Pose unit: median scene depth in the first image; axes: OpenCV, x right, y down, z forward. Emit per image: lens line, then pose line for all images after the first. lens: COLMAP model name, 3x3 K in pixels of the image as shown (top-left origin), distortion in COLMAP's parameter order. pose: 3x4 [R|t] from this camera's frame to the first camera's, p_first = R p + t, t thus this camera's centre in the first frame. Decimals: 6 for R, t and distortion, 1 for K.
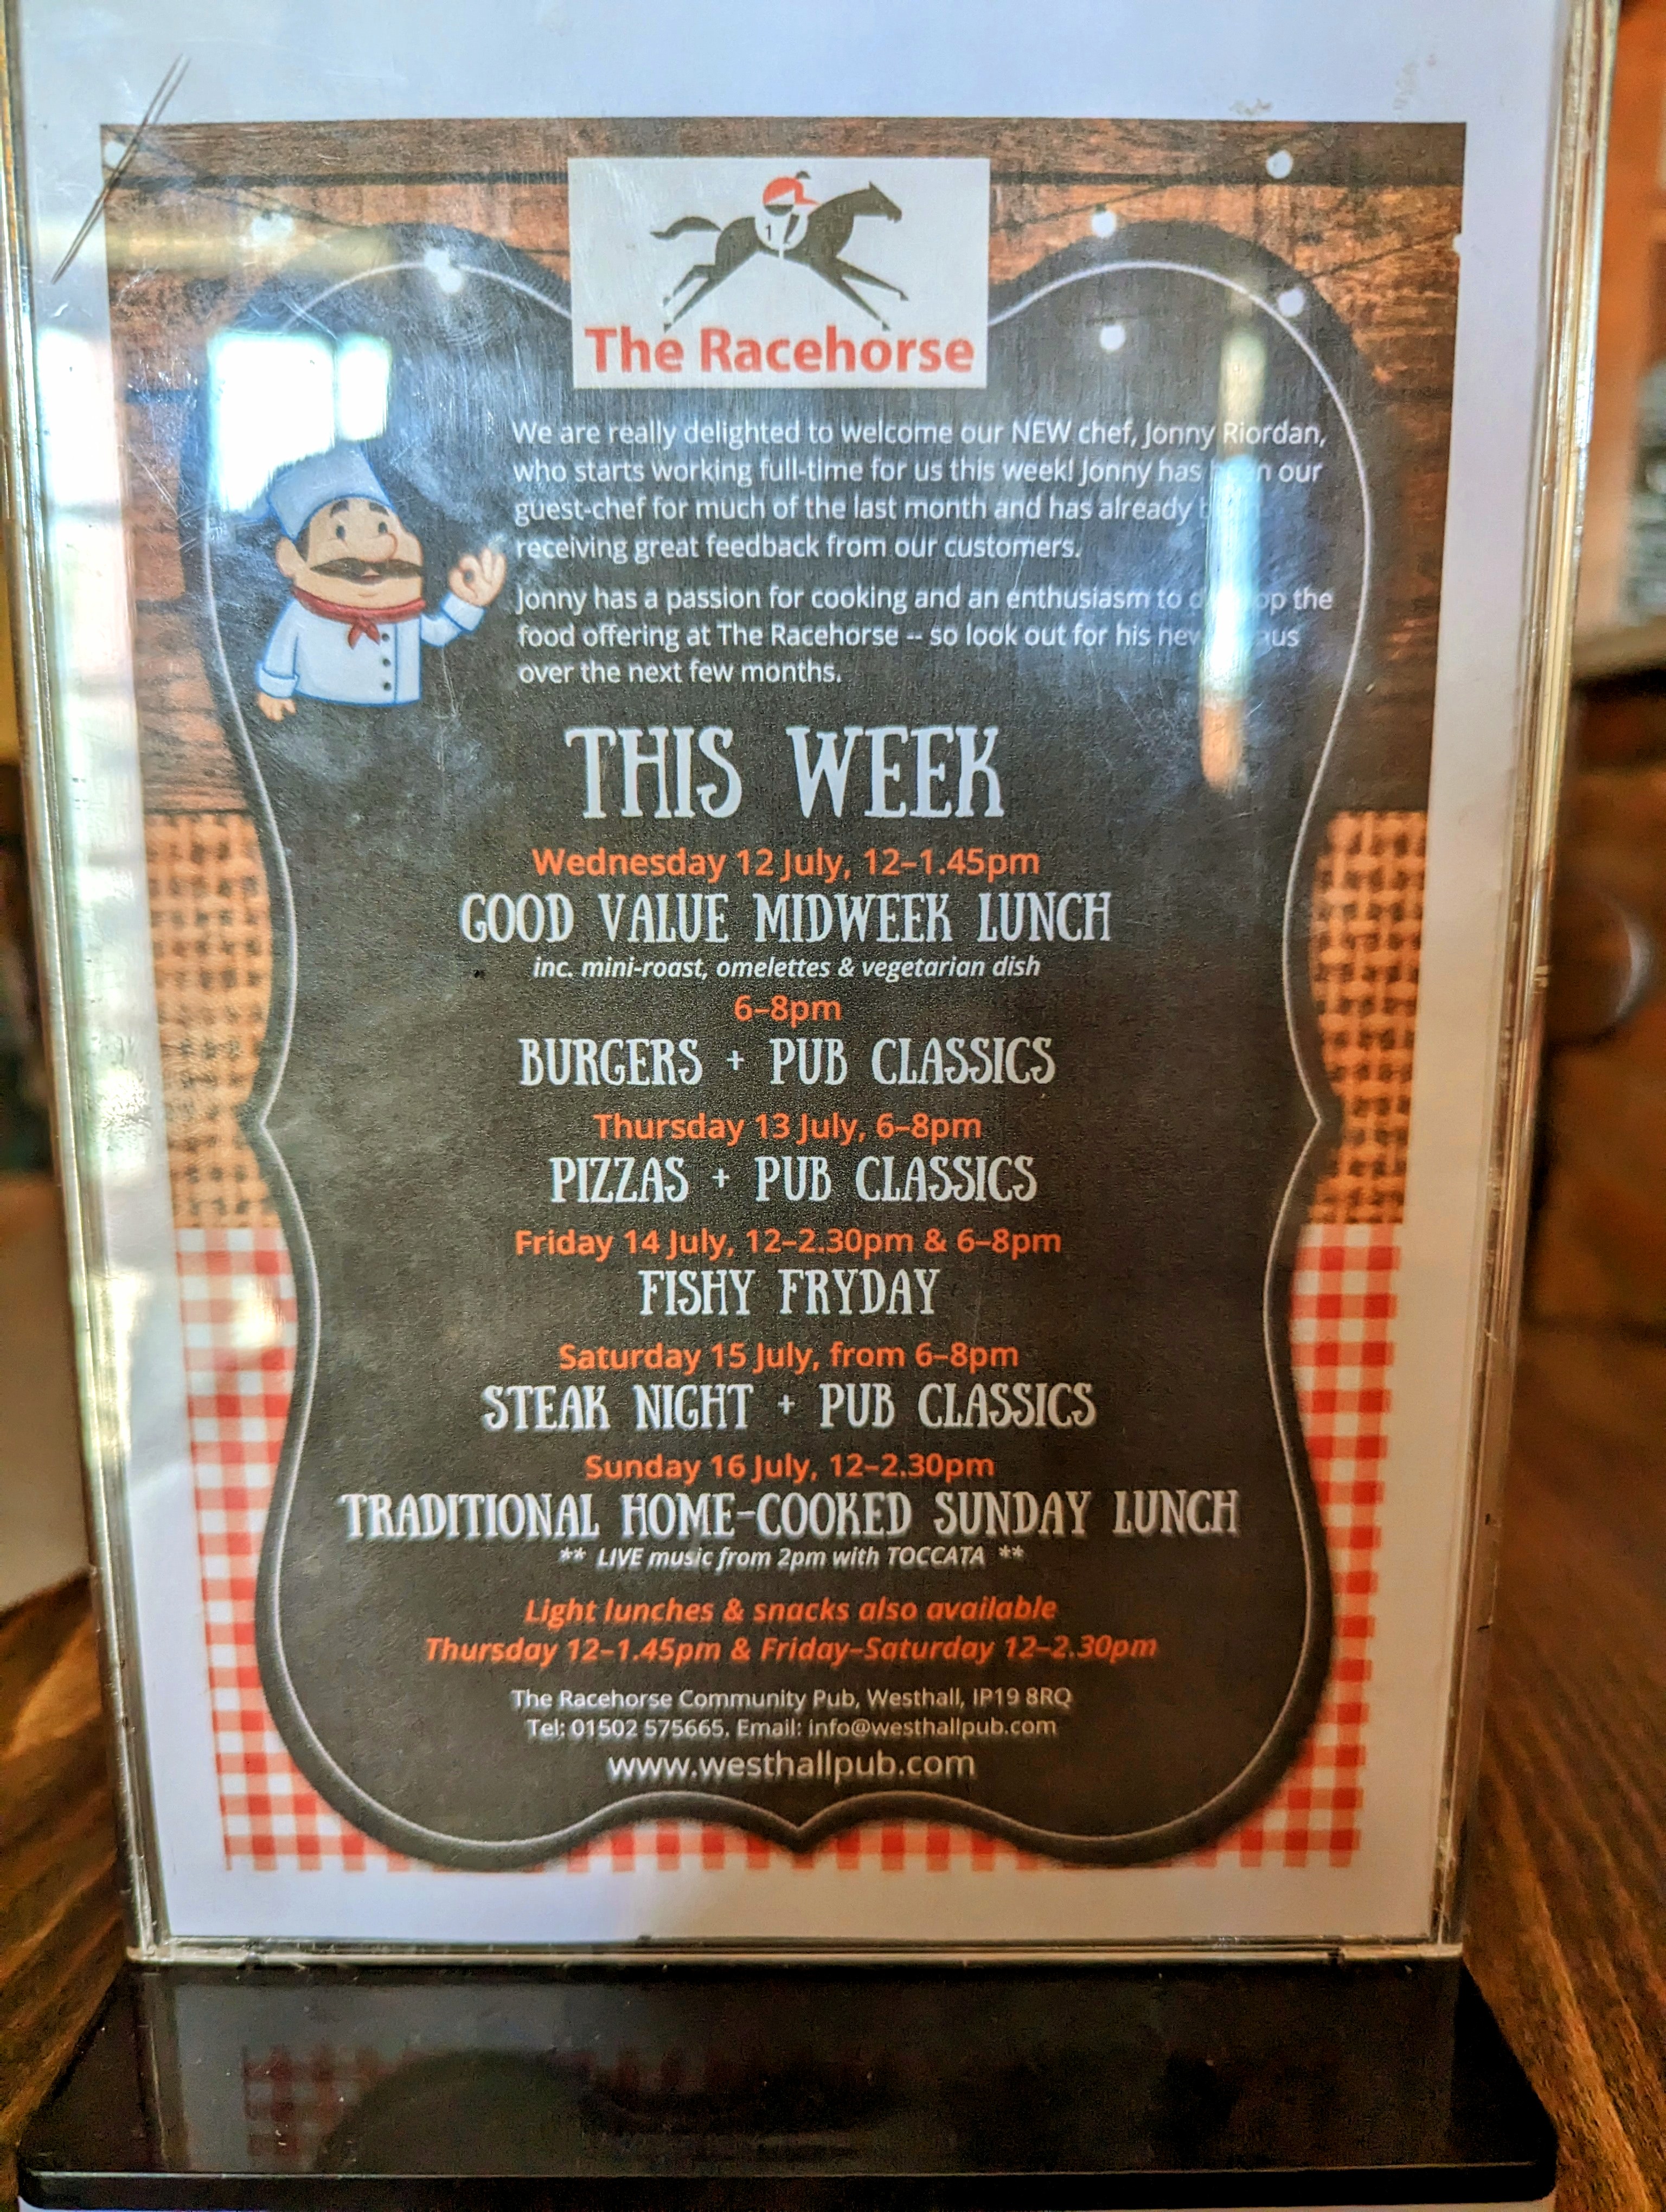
lens RADIAL K [[1537.5, 0, 823.1], [0, 1537.5, 1110.4], [0, 0, 1]] dist [0.053245, -0.052544]
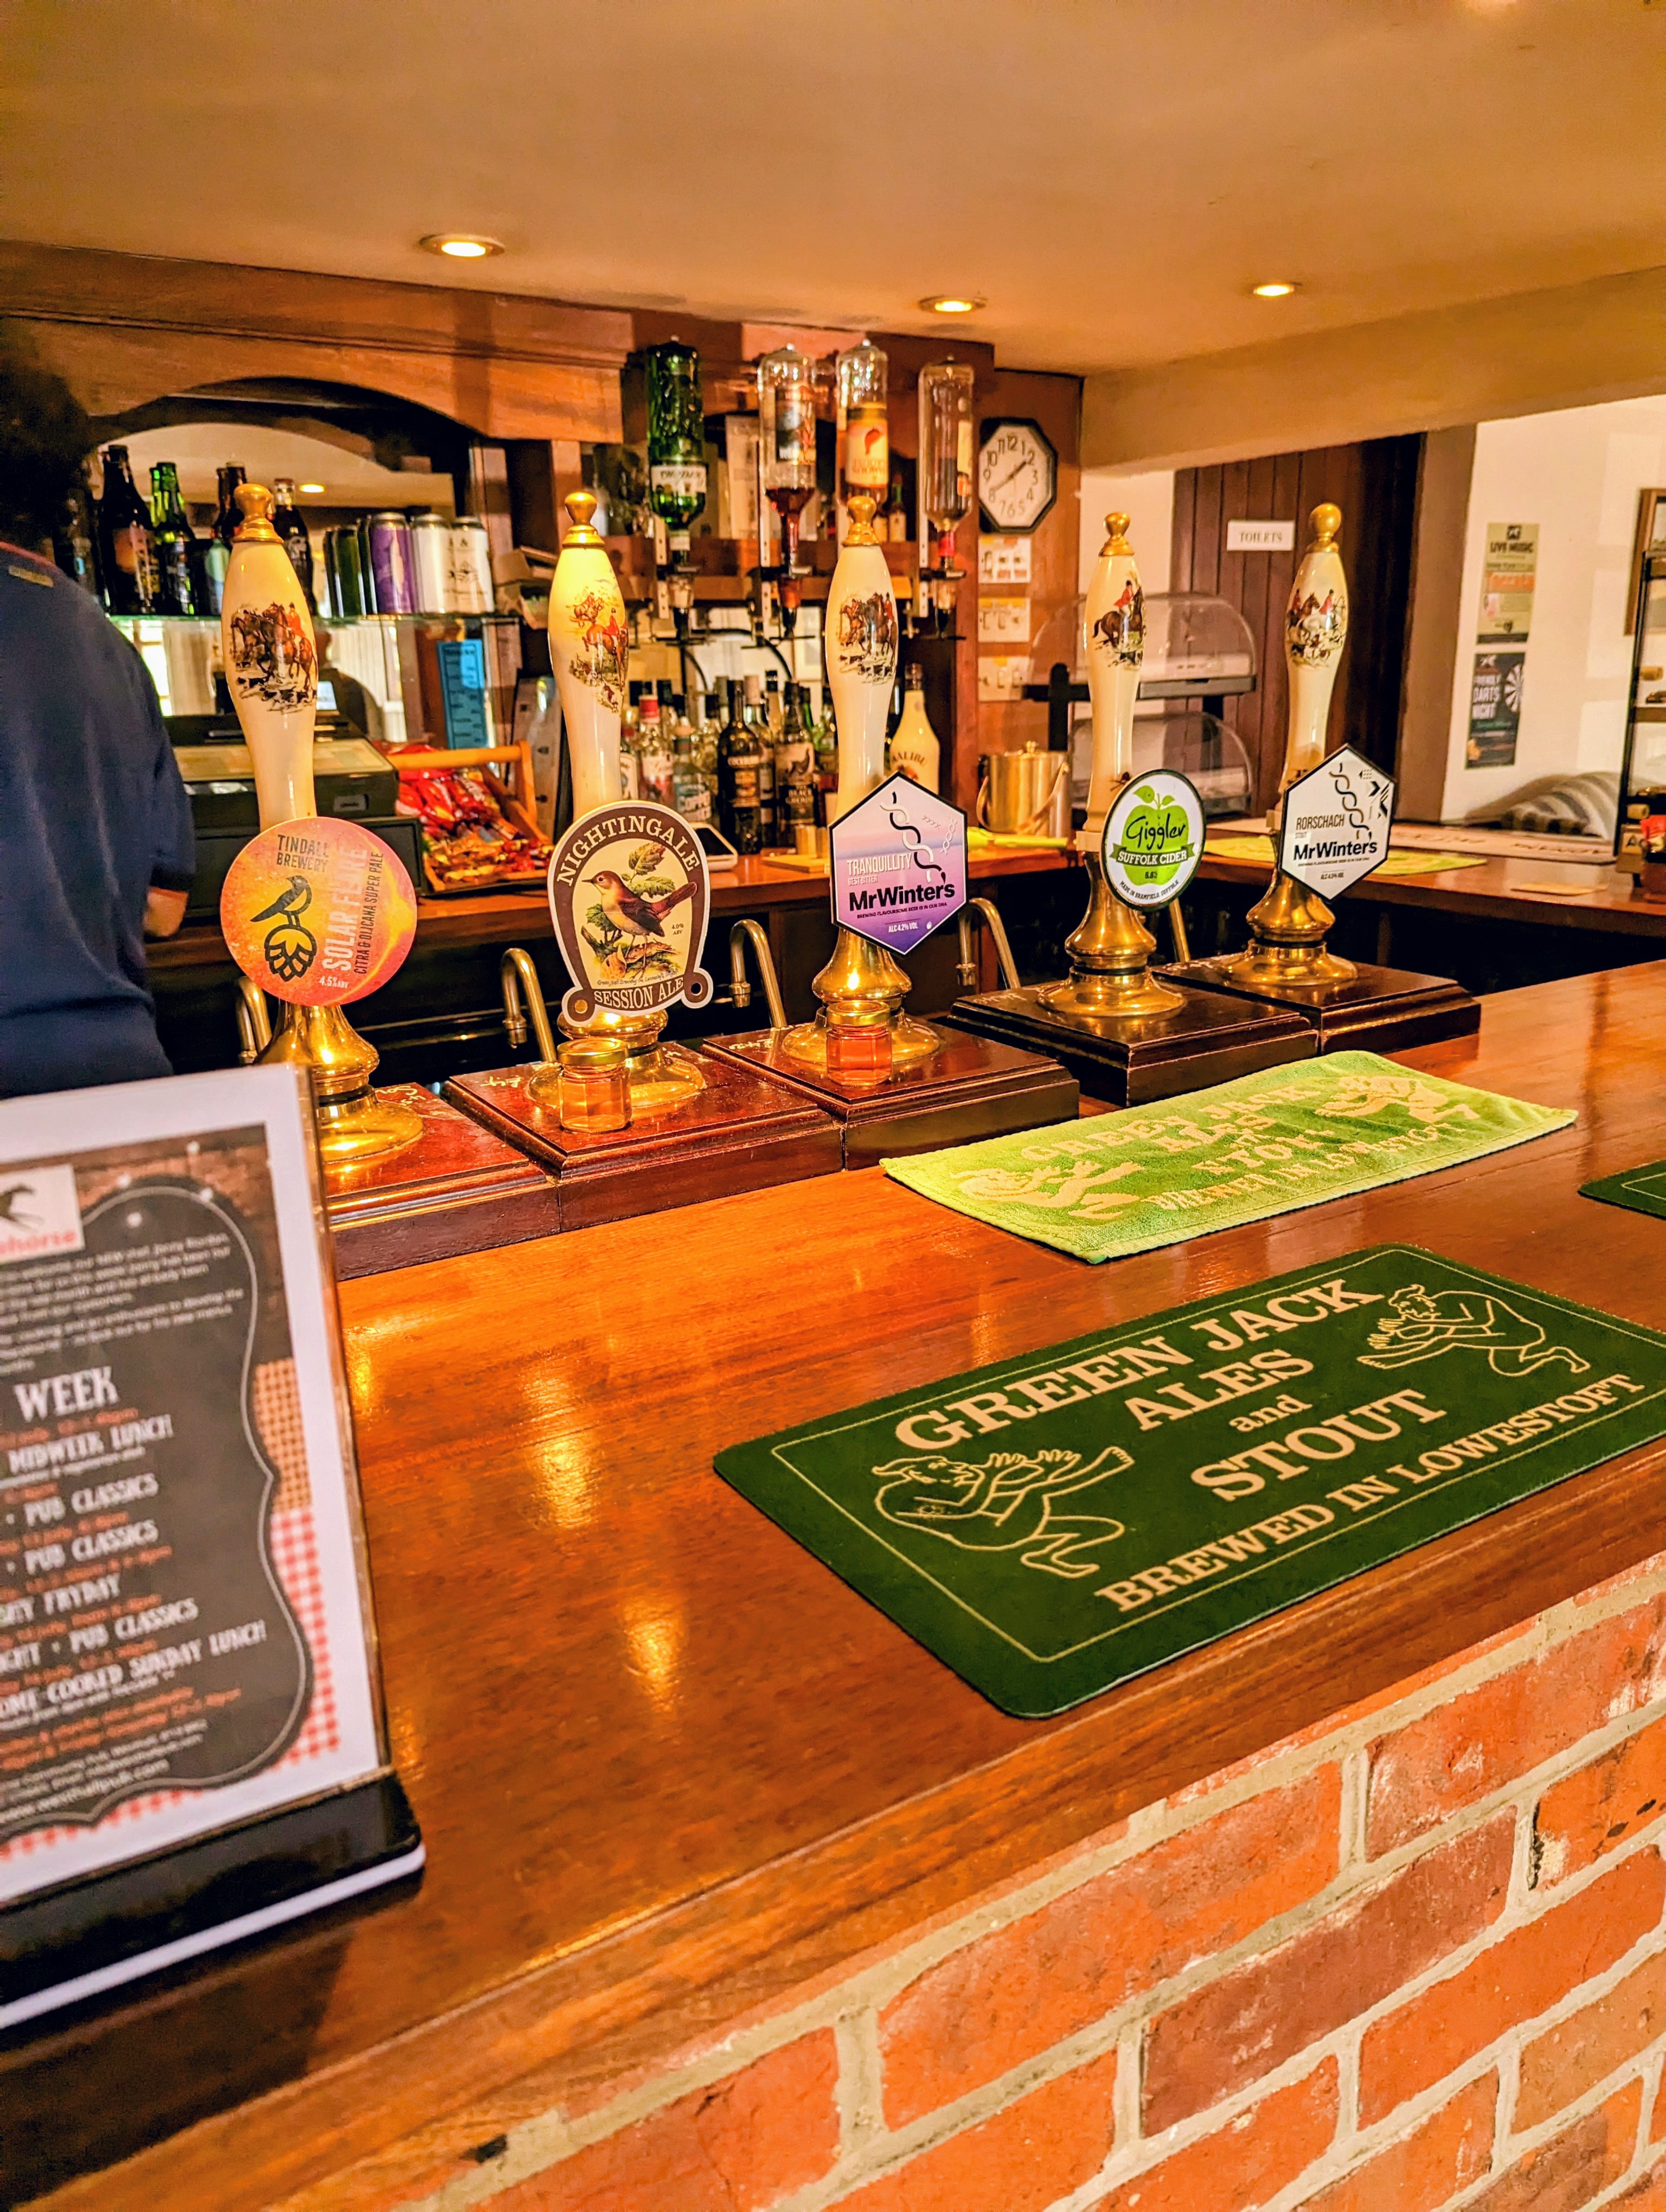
lens RADIAL K [[1537.5, 0, 827.6], [0, 1537.5, 1087.9], [0, 0, 1]] dist [0.053245, -0.052544]
pose [[0.878876, -0.138516, 0.456499, 0.047543], [0.120408, 0.990346, 0.068685, -0.705890], [-0.461606, -0.005399, 0.887069, -1.724643]]
